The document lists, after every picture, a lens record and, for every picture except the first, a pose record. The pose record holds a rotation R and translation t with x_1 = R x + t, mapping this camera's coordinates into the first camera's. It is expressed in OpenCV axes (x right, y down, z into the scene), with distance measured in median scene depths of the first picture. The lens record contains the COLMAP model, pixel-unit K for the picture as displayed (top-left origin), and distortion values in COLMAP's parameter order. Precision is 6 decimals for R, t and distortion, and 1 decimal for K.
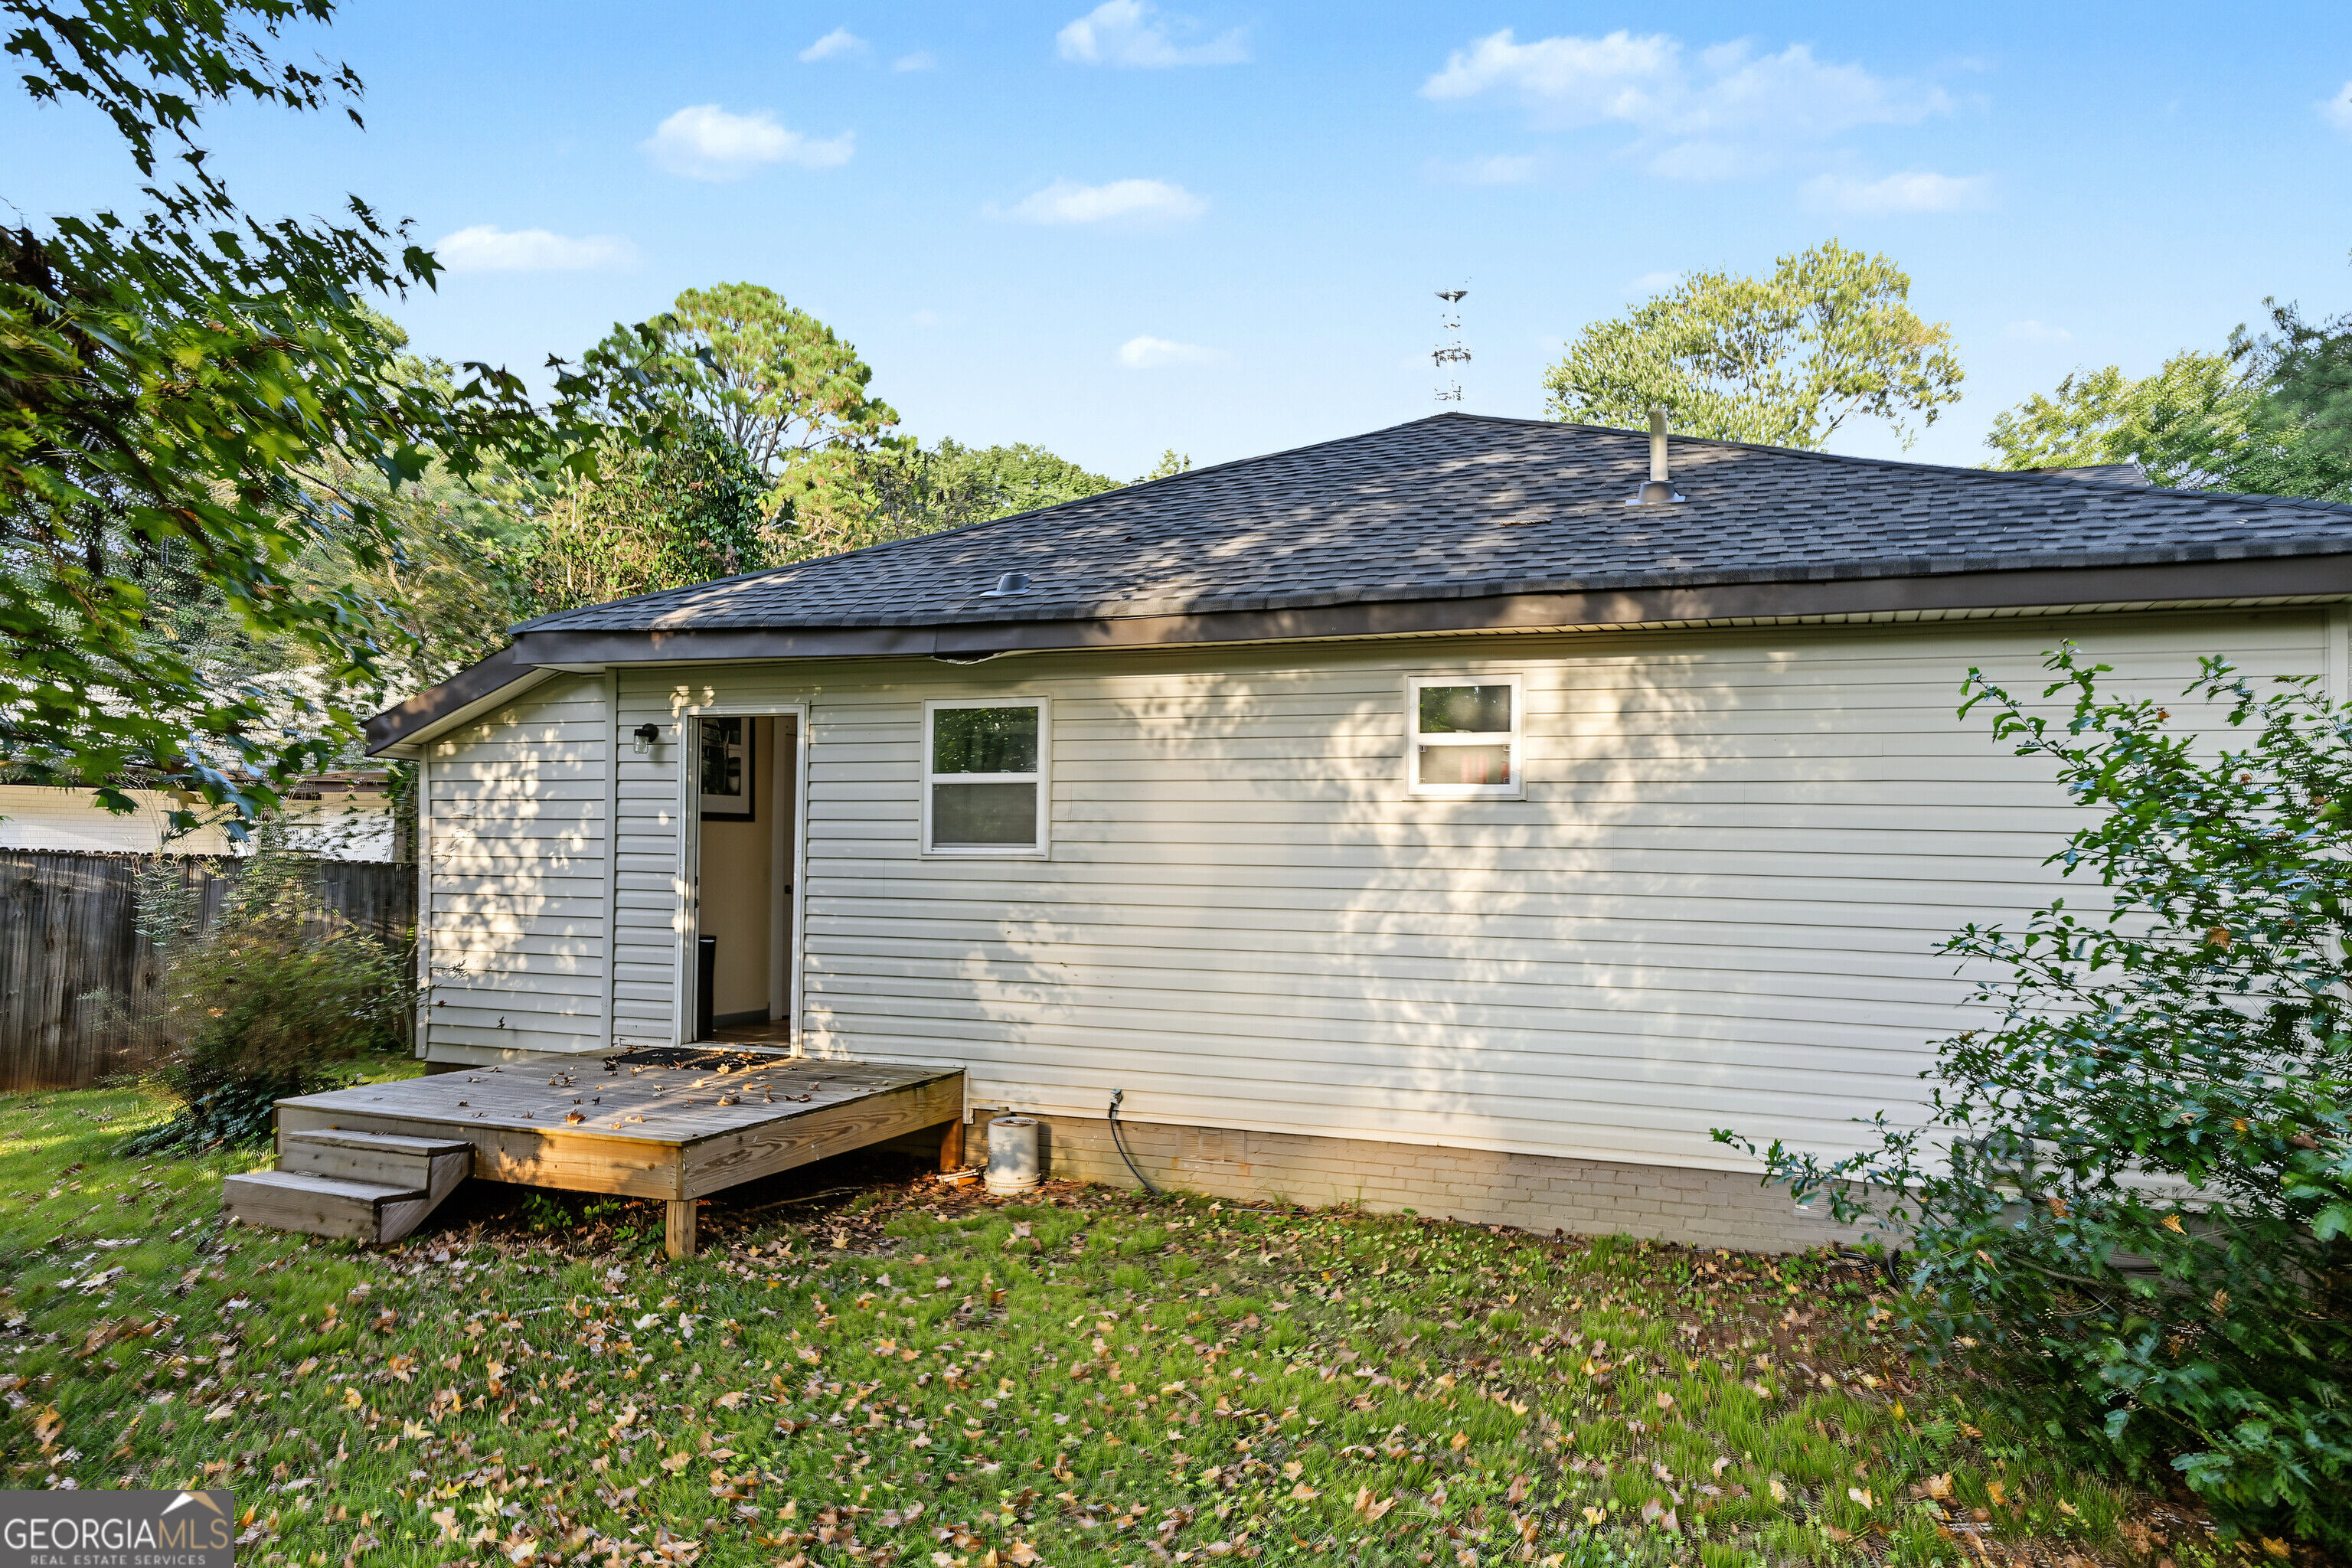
lens RADIAL K [[1648.6, 0, 1177.5], [0, 1648.6, 843.9], [0, 0, 1]] dist [0.021020, 0.000808]
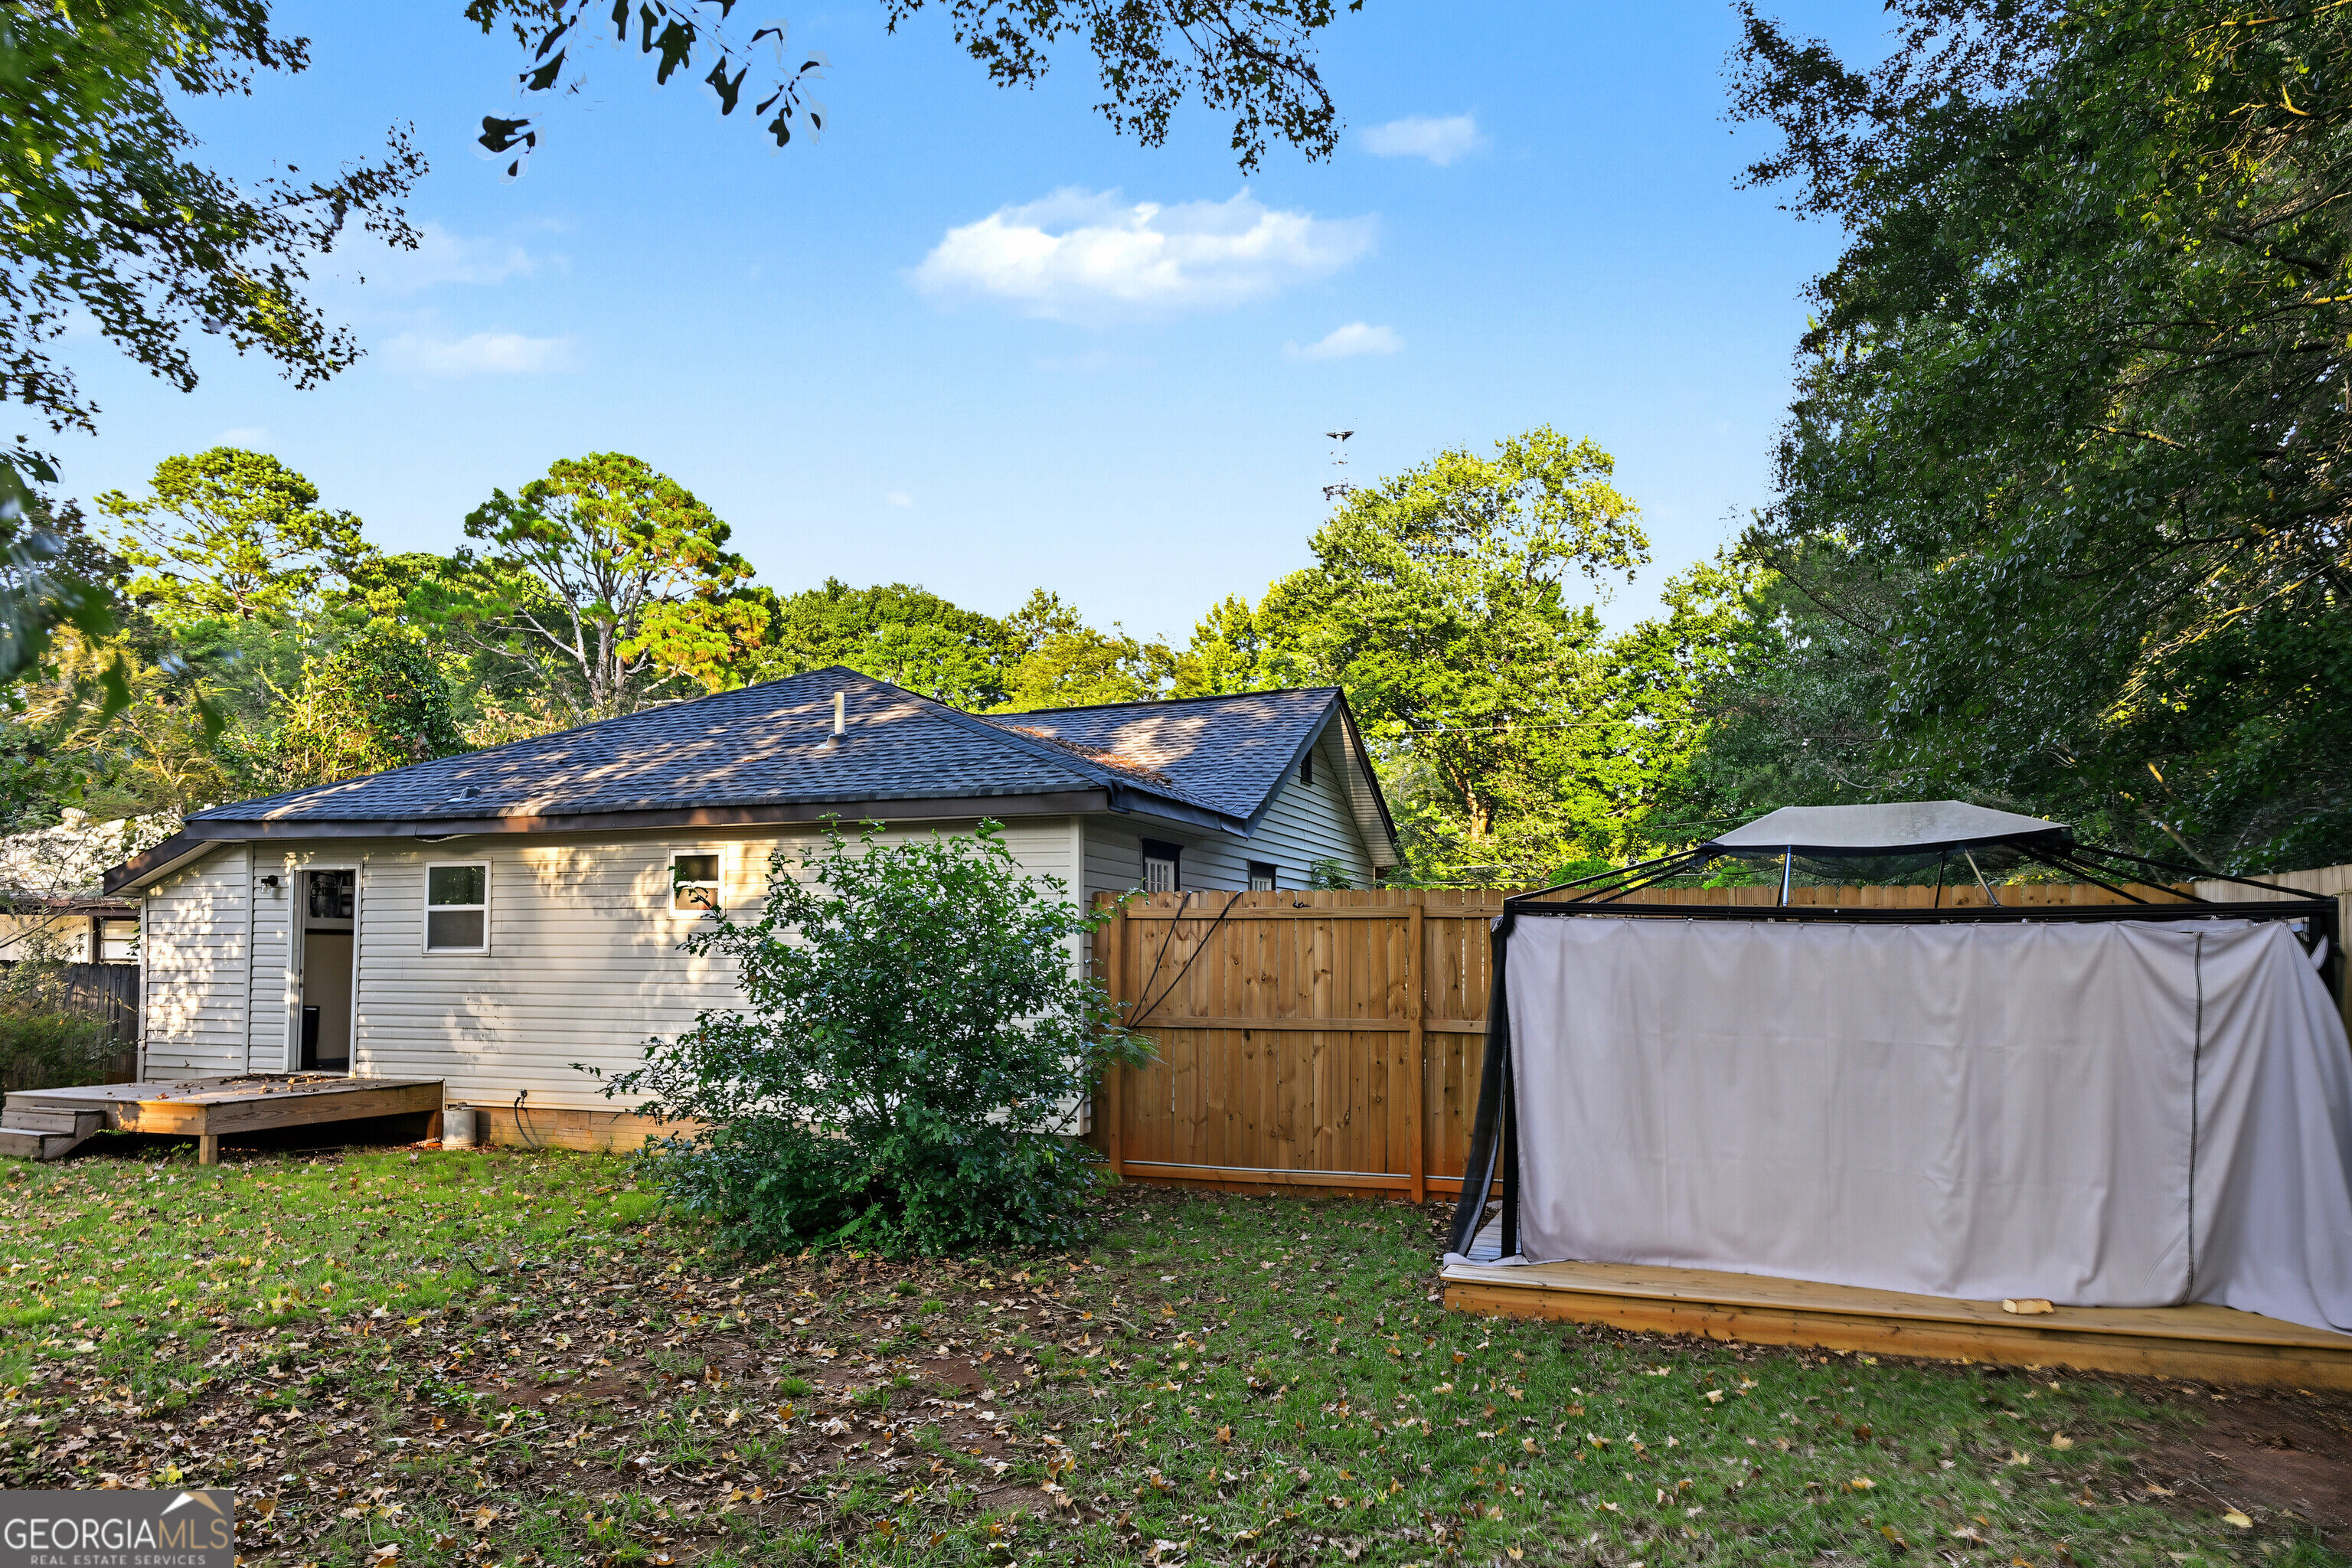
lens RADIAL K [[1603.1, 0, 1182.0], [0, 1603.1, 899.5], [0, 0, 1]] dist [0.000009, 0.002361]
pose [[0.999047, -0.008833, 0.042737, 0.510853], [0.010201, 0.999438, -0.031919, 0.010278], [-0.042431, 0.032324, 0.998576, -0.616348]]
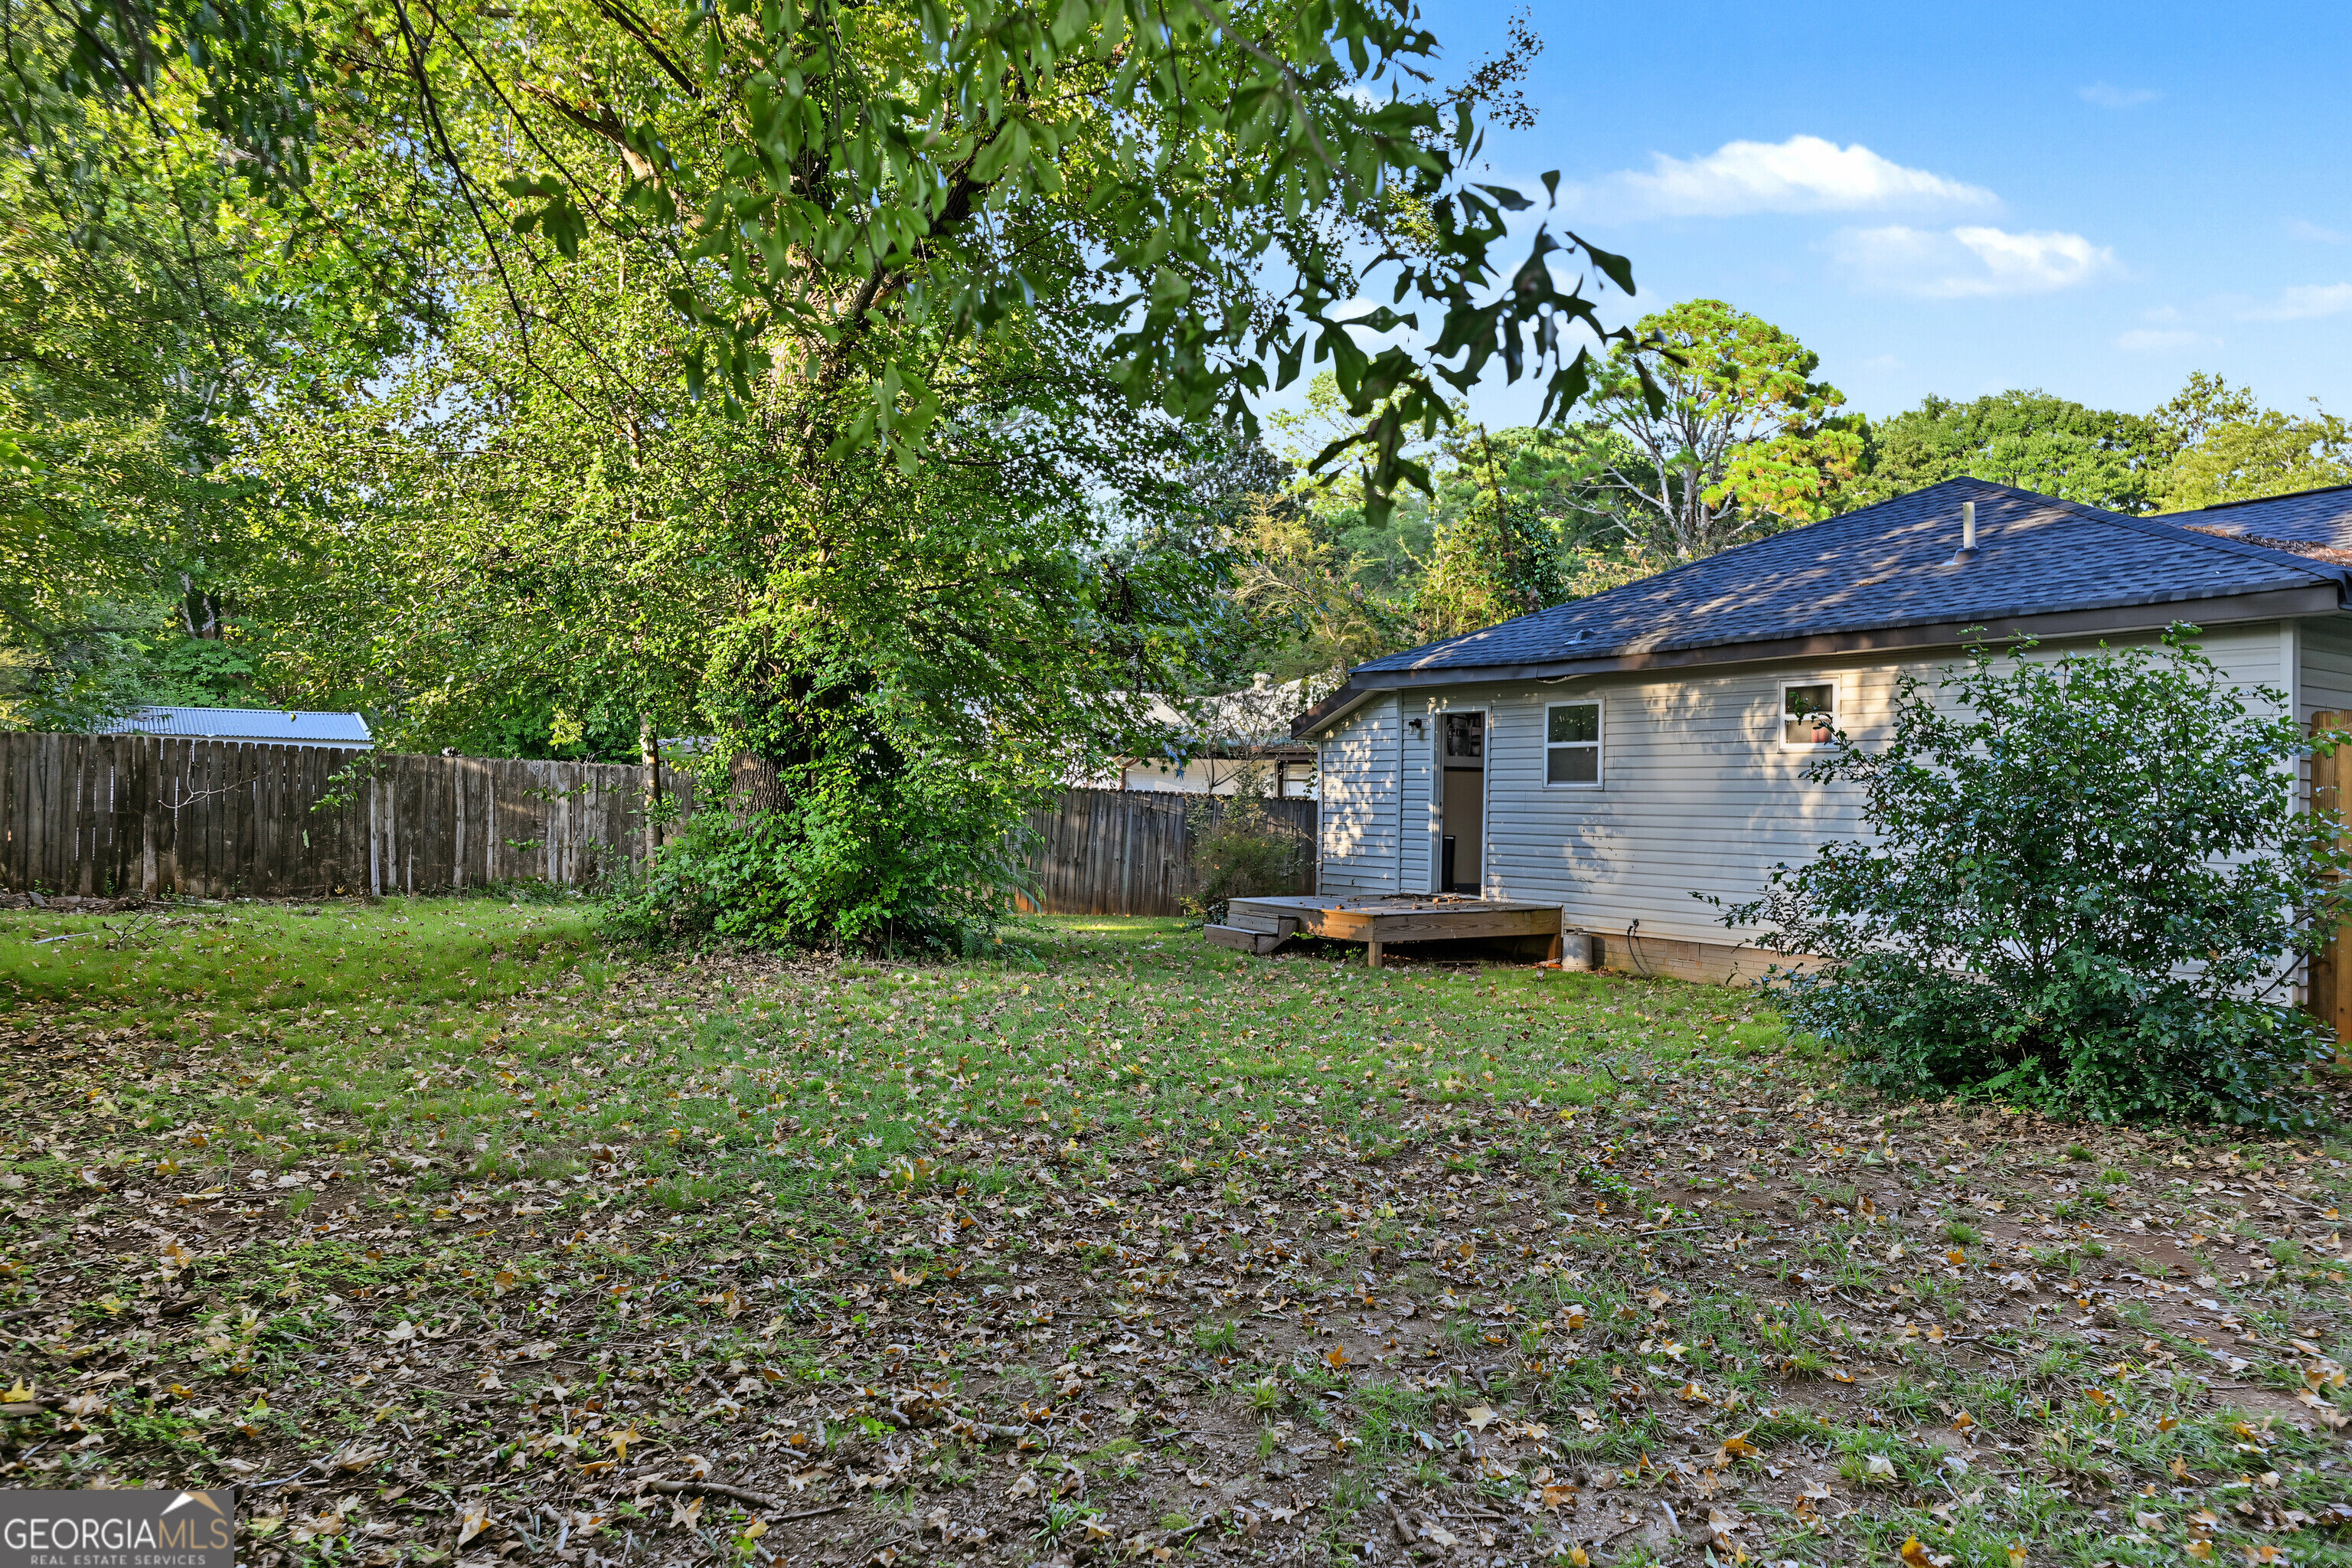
lens RADIAL K [[1606.0, 0, 1172.3], [0, 1606.0, 797.7], [0, 0, 1]] dist [-0.003783, -0.003312]
pose [[0.818491, -0.002872, -0.574512, 0.485003], [-0.000119, 0.999987, -0.005168, 0.024397], [0.574519, 0.004298, 0.818480, -0.618230]]
